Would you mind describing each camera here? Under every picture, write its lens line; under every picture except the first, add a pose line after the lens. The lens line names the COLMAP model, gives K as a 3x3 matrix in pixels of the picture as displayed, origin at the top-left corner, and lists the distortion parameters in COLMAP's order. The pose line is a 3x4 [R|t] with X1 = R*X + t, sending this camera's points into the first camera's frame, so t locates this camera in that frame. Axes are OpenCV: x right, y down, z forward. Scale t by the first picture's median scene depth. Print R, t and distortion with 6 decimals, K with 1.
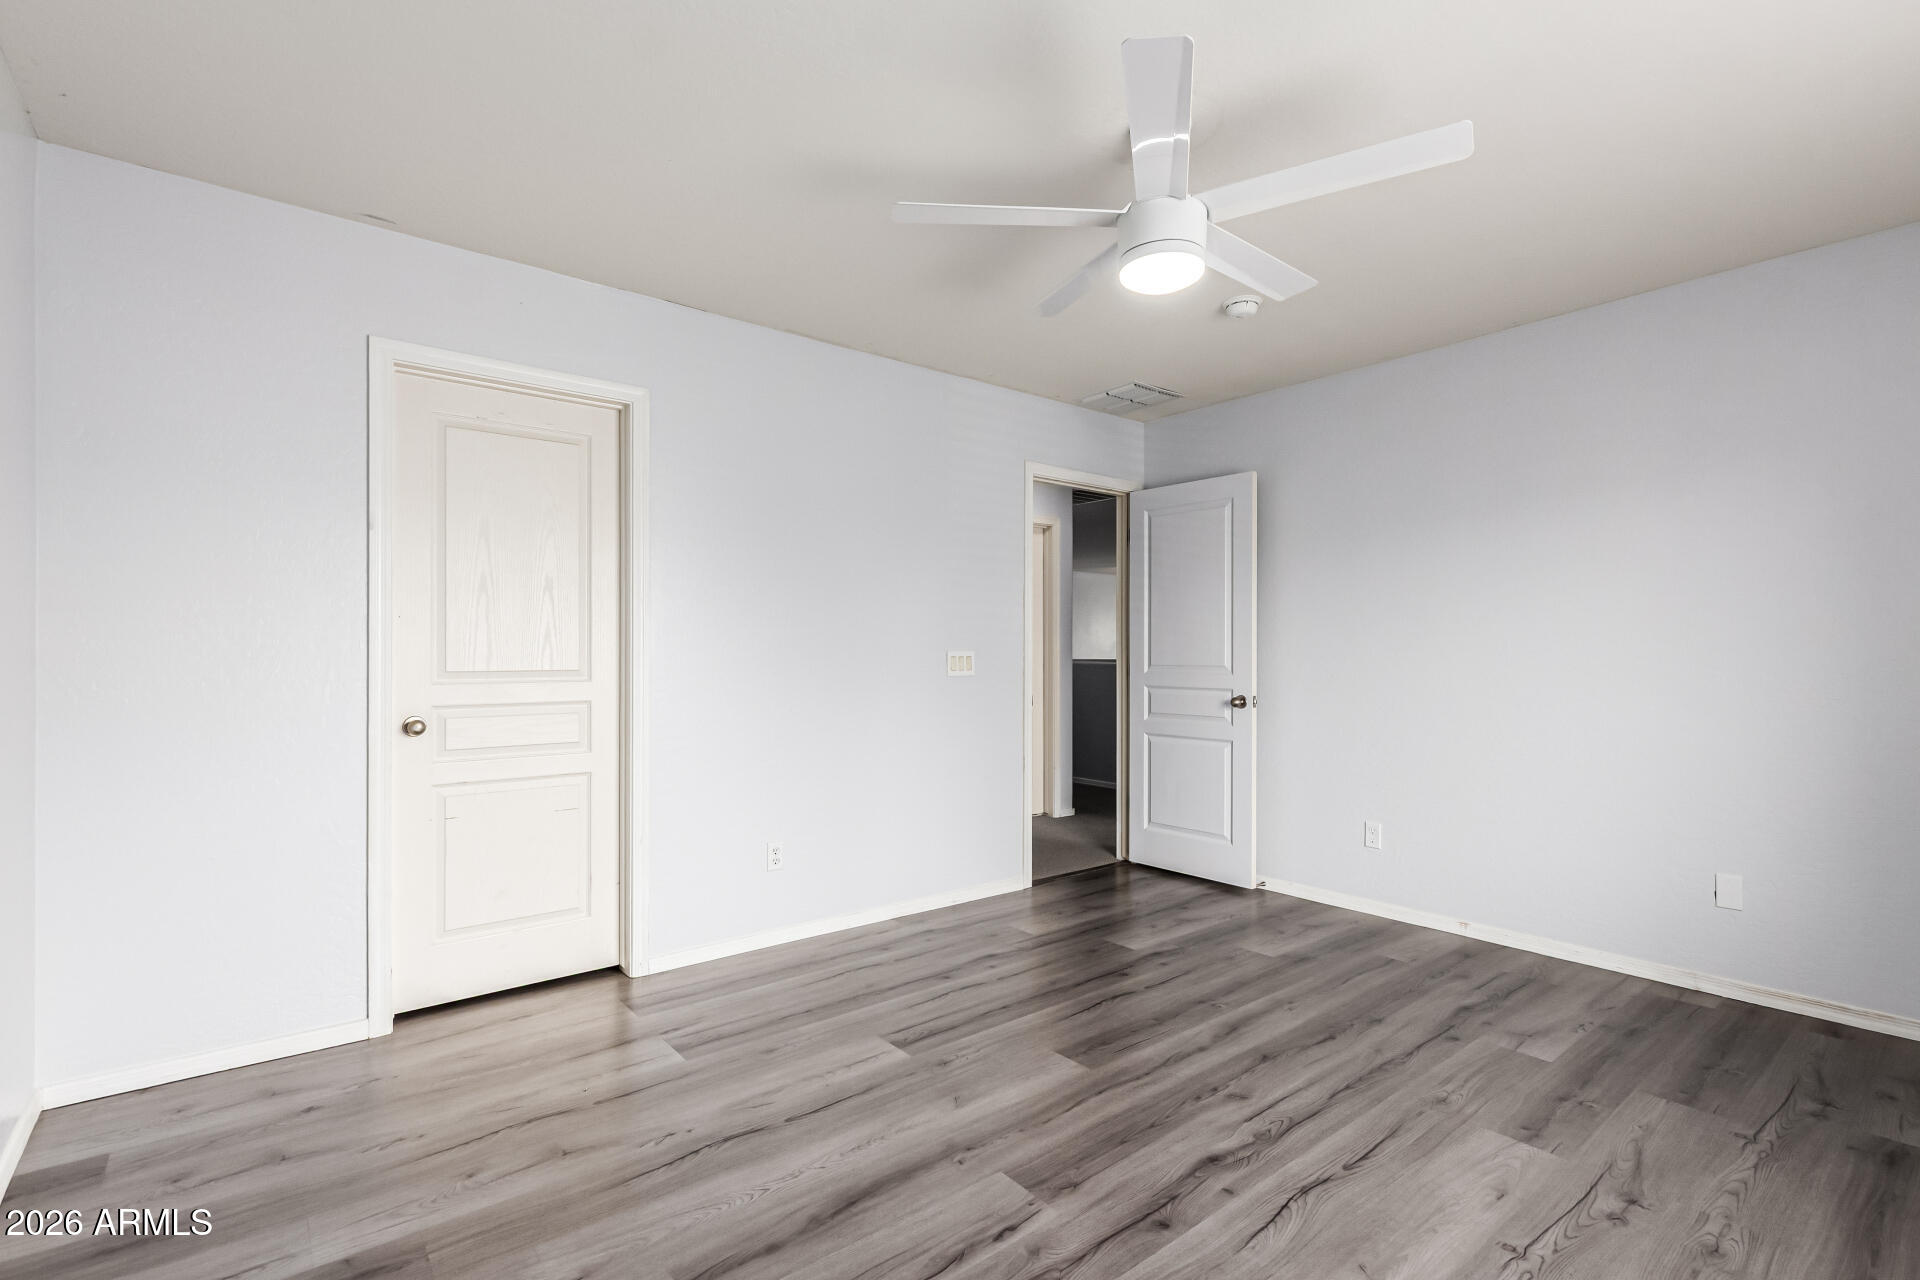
lens RADIAL K [[881.1, 0, 961.1], [0, 881.1, 651.3], [0, 0, 1]] dist [0.005381, 0.000137]
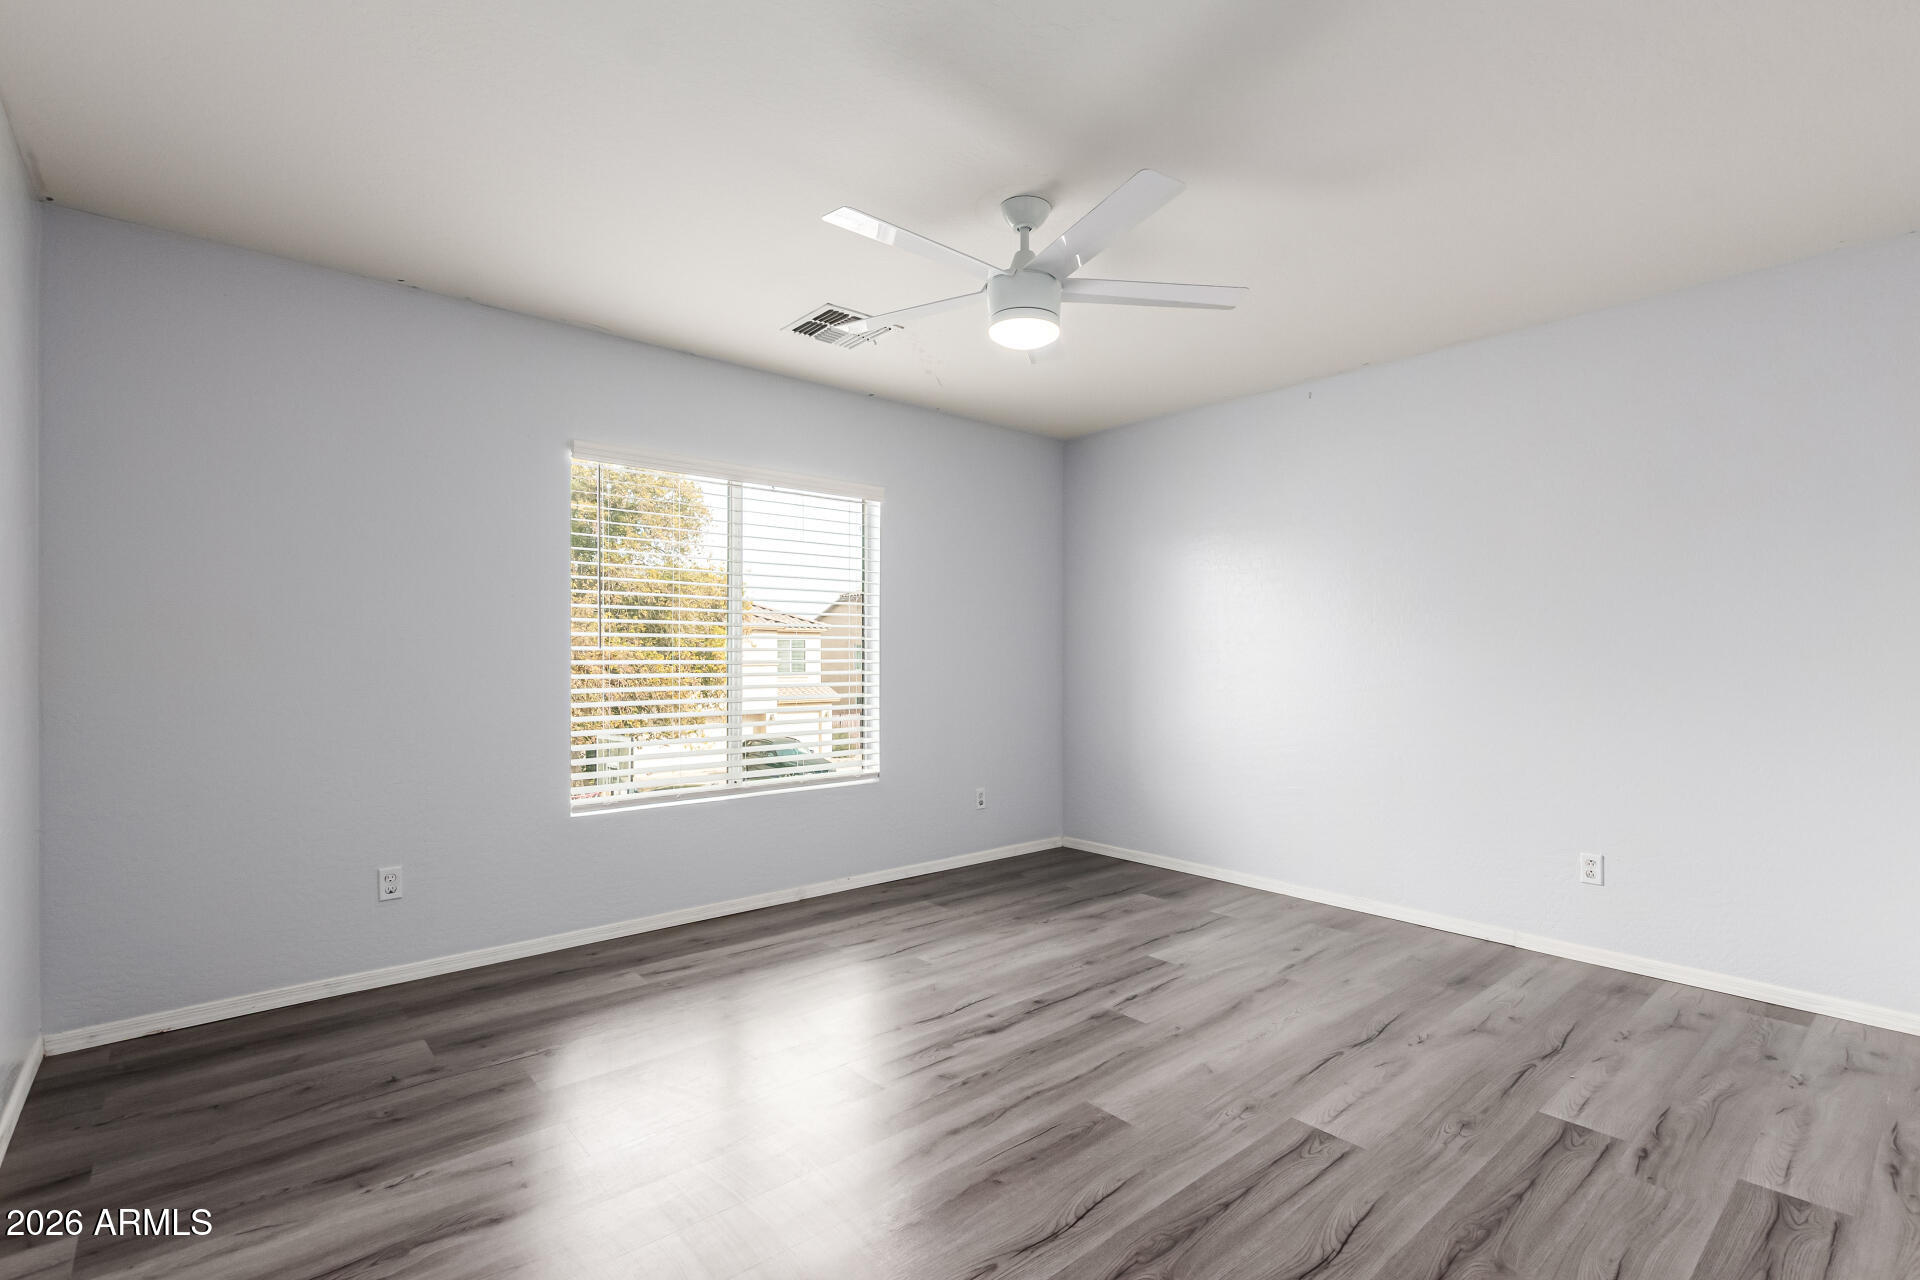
lens RADIAL K [[881.1, 0, 956.3], [0, 881.1, 646.7], [0, 0, 1]] dist [0.005381, 0.000137]
pose [[-0.999702, -0.002638, -0.024258, 0.328015], [-0.002270, 0.999883, -0.015148, 0.009137], [0.024295, -0.015089, -0.999591, 2.057098]]
